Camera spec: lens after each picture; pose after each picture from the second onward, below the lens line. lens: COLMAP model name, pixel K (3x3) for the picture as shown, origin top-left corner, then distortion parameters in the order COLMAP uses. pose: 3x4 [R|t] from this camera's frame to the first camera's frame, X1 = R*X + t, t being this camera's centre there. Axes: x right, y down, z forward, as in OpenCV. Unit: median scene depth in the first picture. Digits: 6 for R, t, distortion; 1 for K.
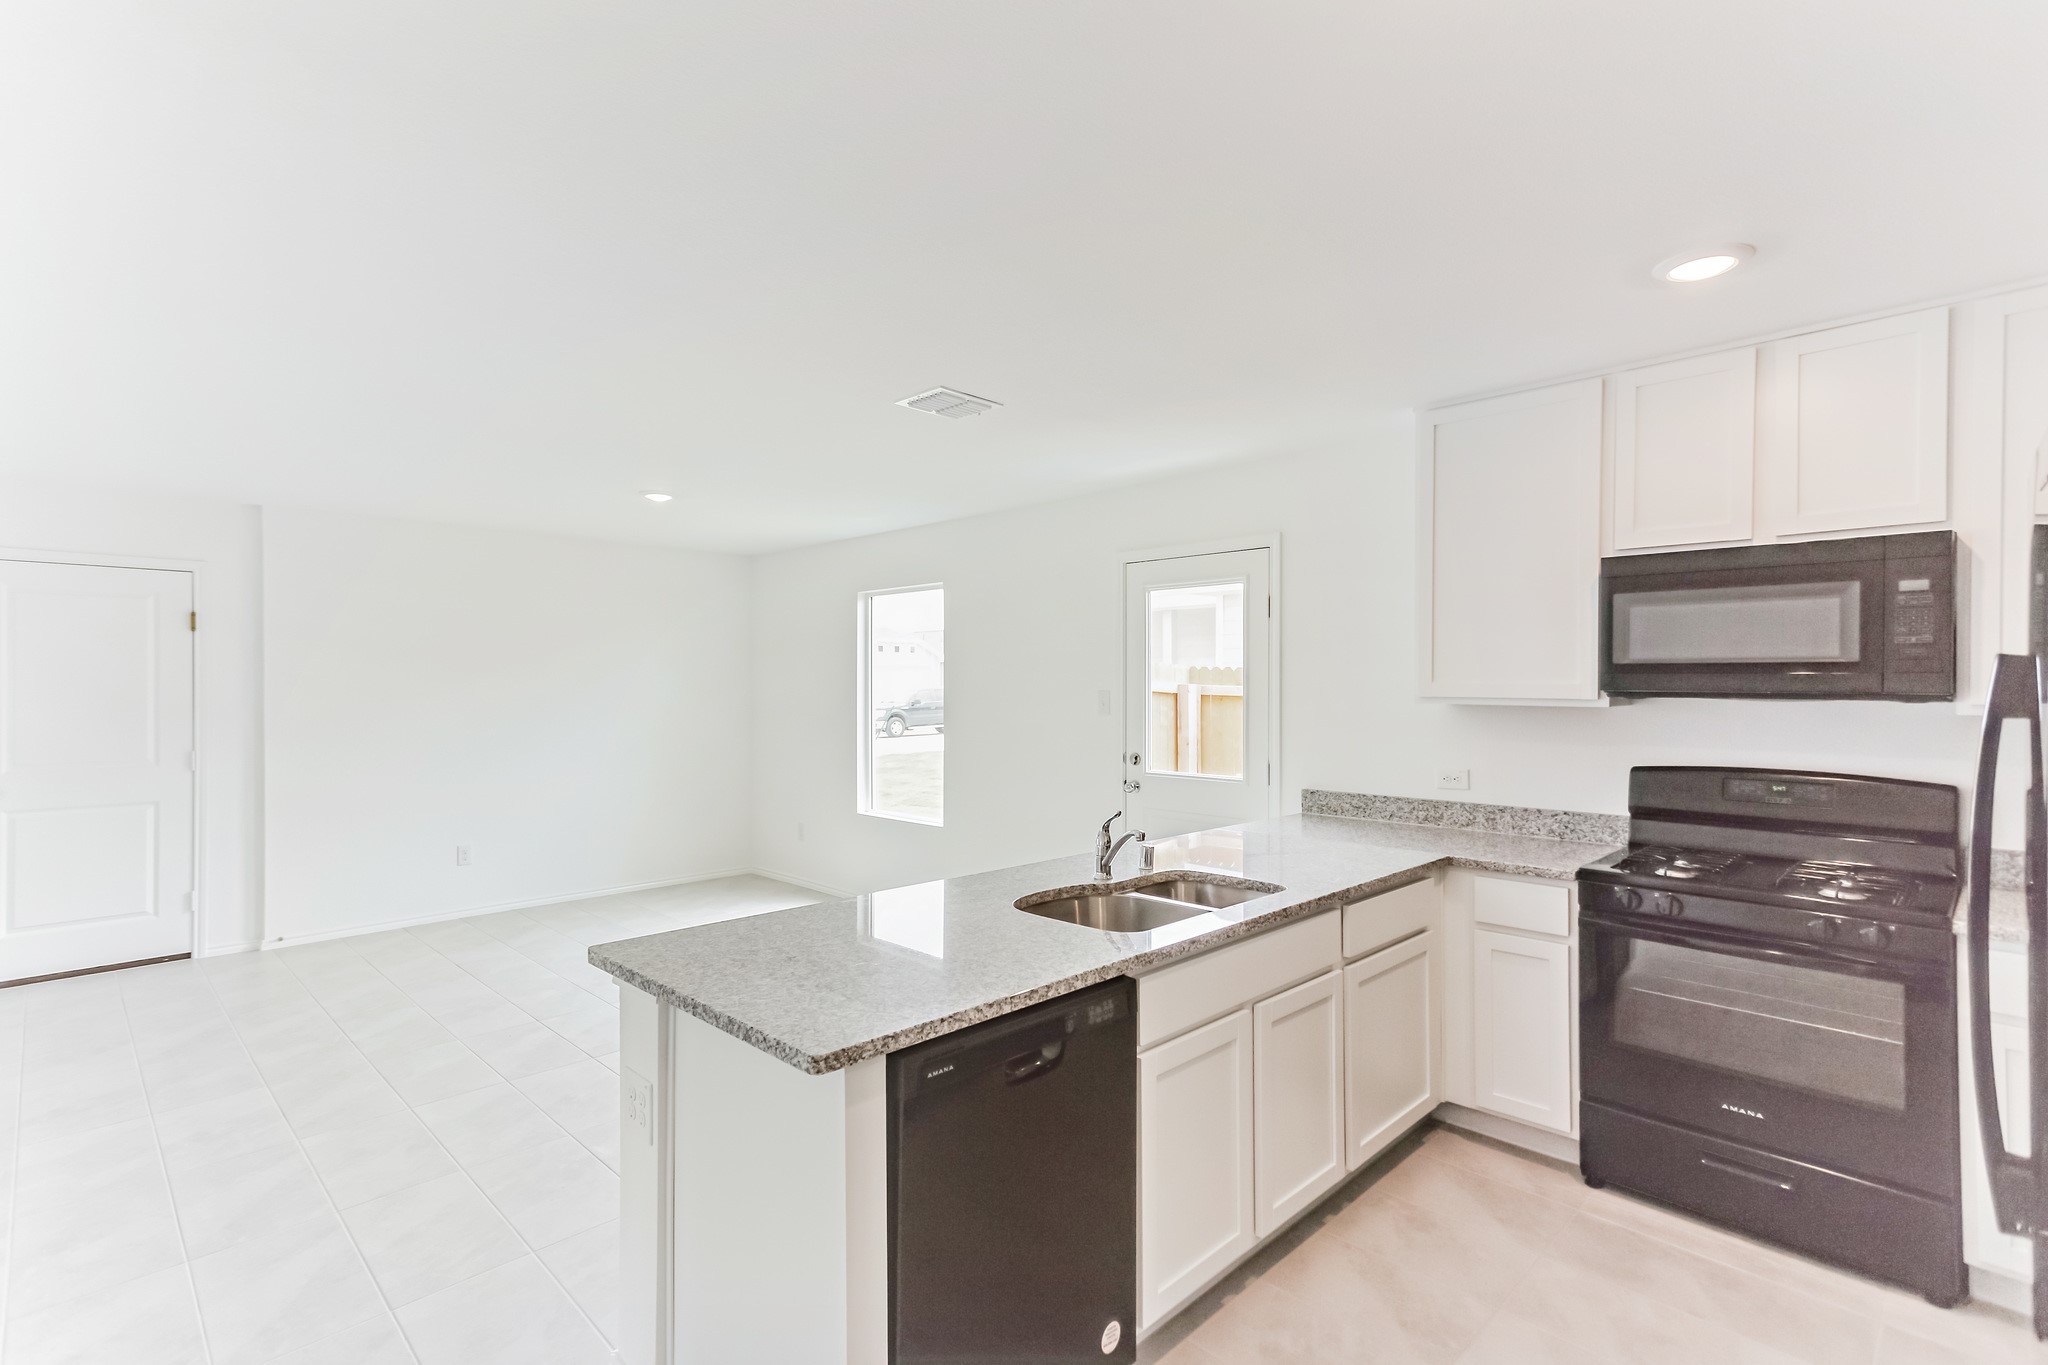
lens RADIAL K [[980.1, 0, 1027.9], [0, 980.1, 692.9], [0, 0, 1]] dist [0.020371, 0.000448]
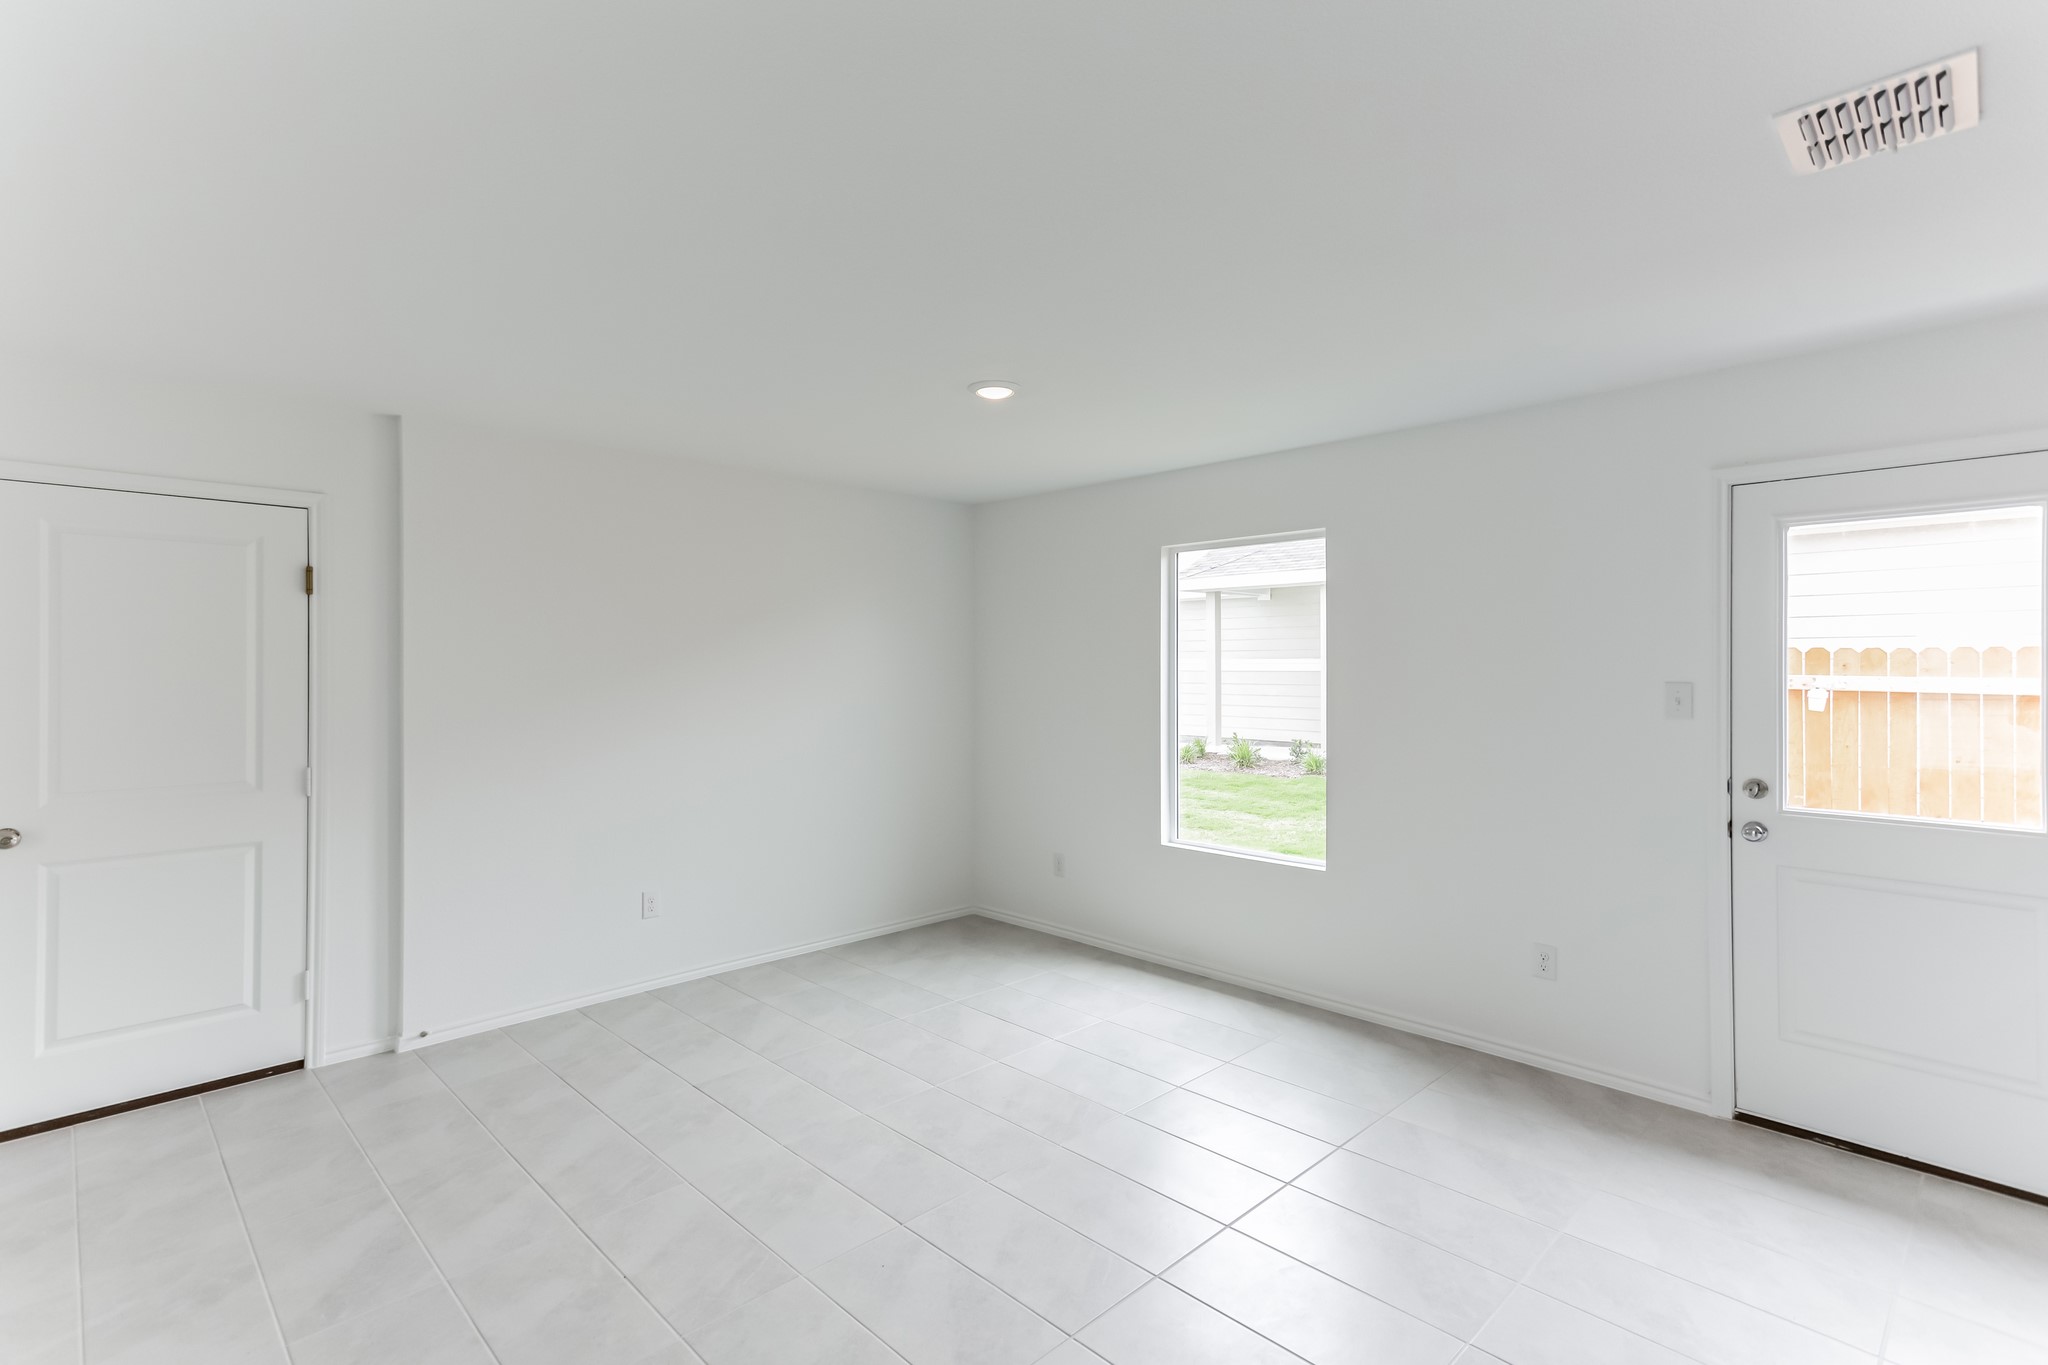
lens RADIAL K [[993.9, 0, 1022.0], [0, 993.9, 674.1], [0, 0, 1]] dist [0.025669, -0.000673]
pose [[0.999909, 0.000309, -0.013521, -0.333226], [-0.000349, 0.999996, -0.002969, -0.004718], [0.013520, 0.002973, 0.999904, 0.306142]]
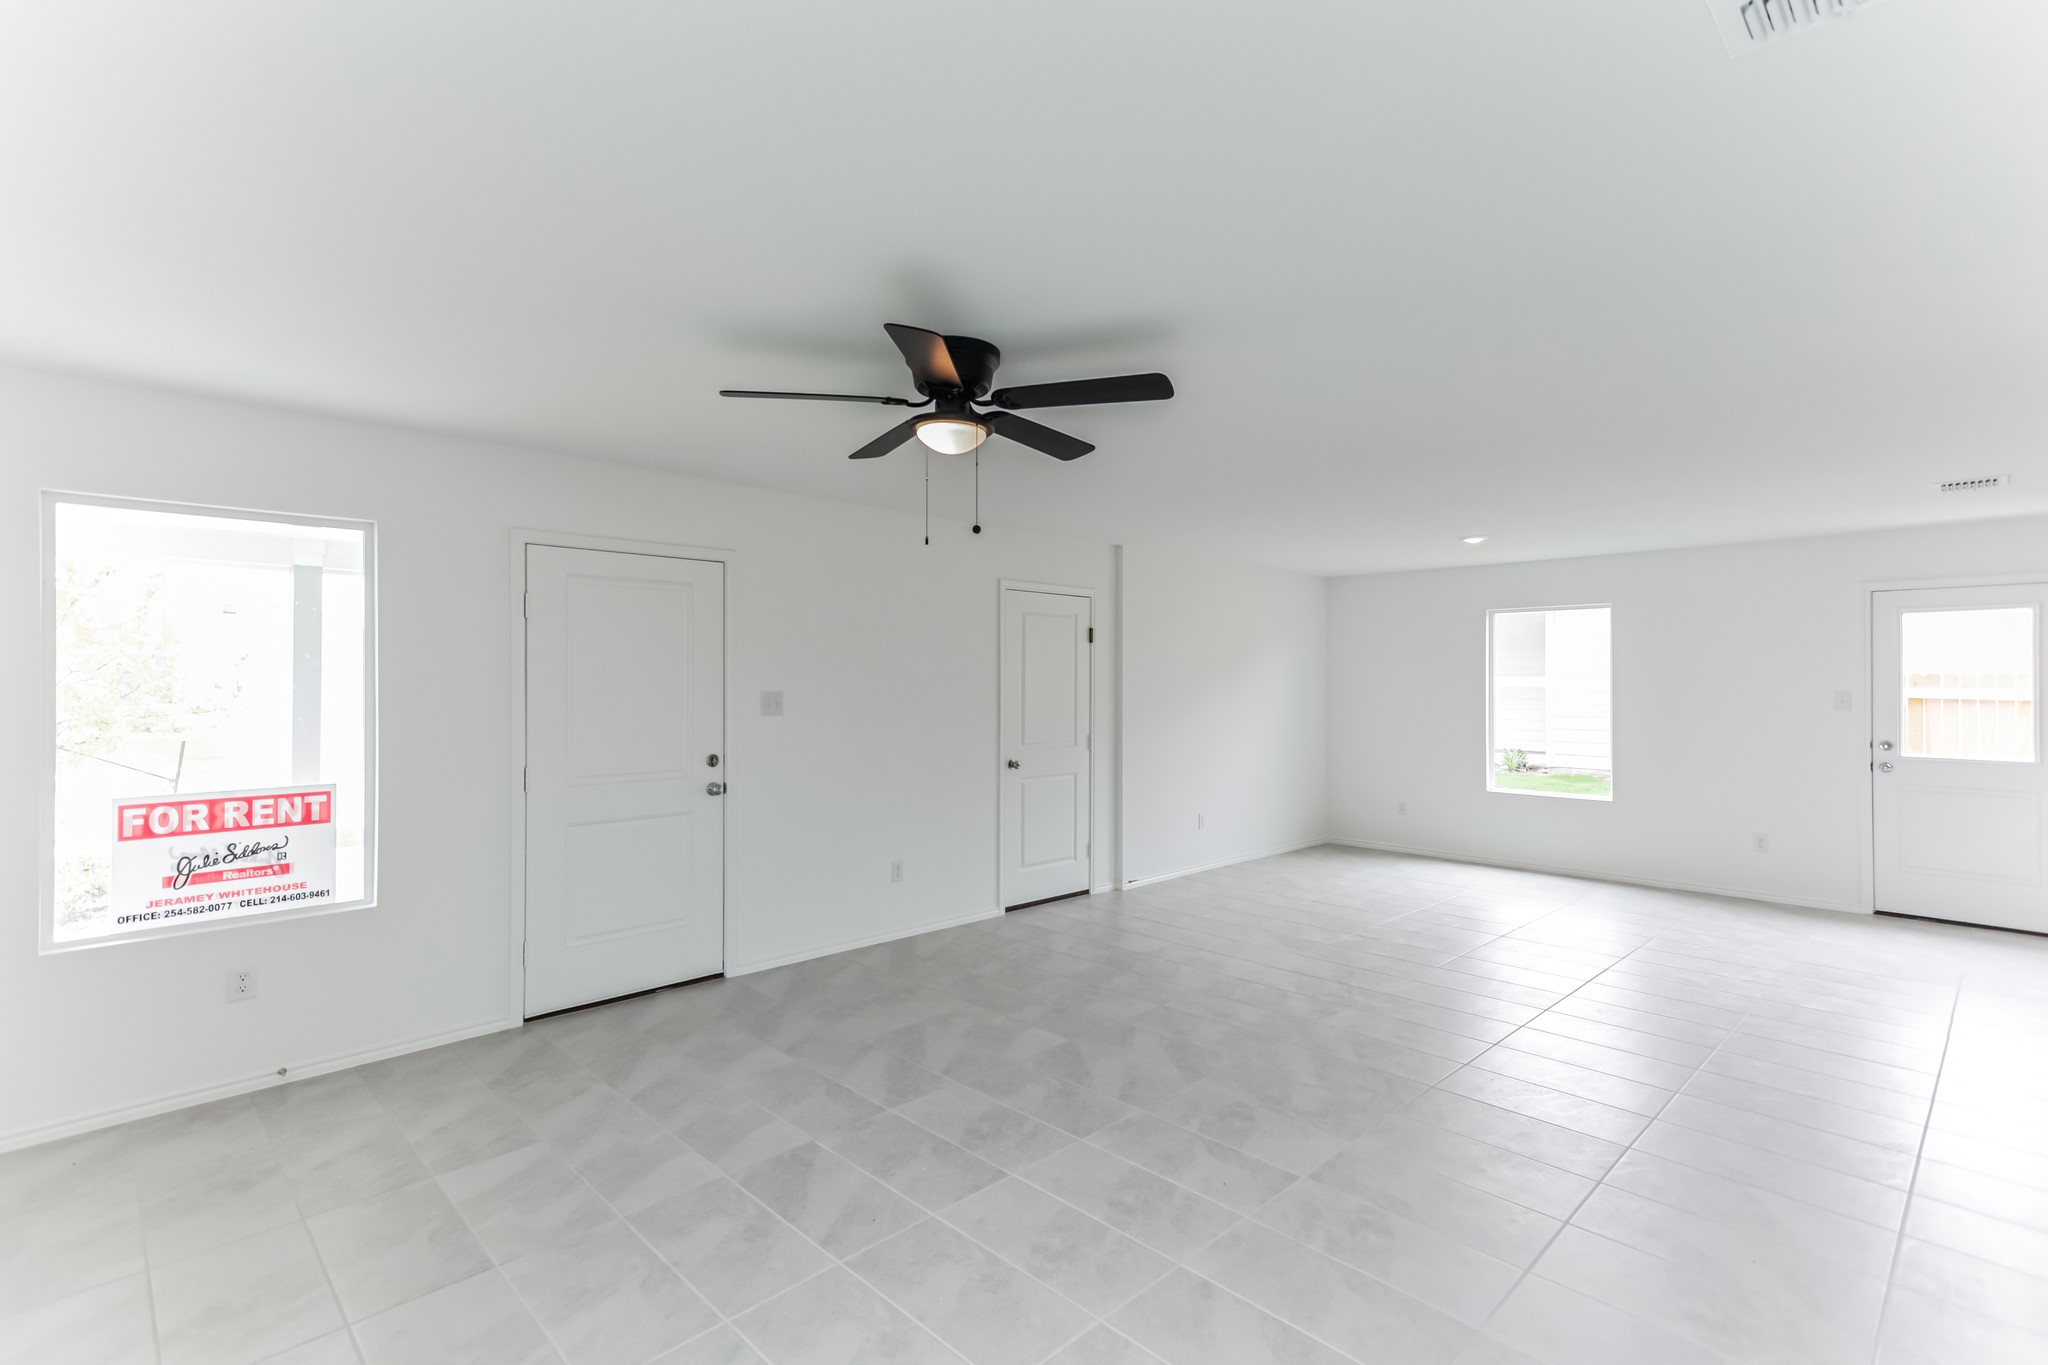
lens RADIAL K [[974.4, 0, 1024.0], [0, 974.4, 682.5], [0, 0, 1]] dist [0.032493, 0.000165]
pose [[0.999942, 0.003555, -0.010190, -0.911667], [-0.003641, 0.999958, -0.008401, 0.000880], [0.010159, 0.008437, 0.999913, -0.277785]]
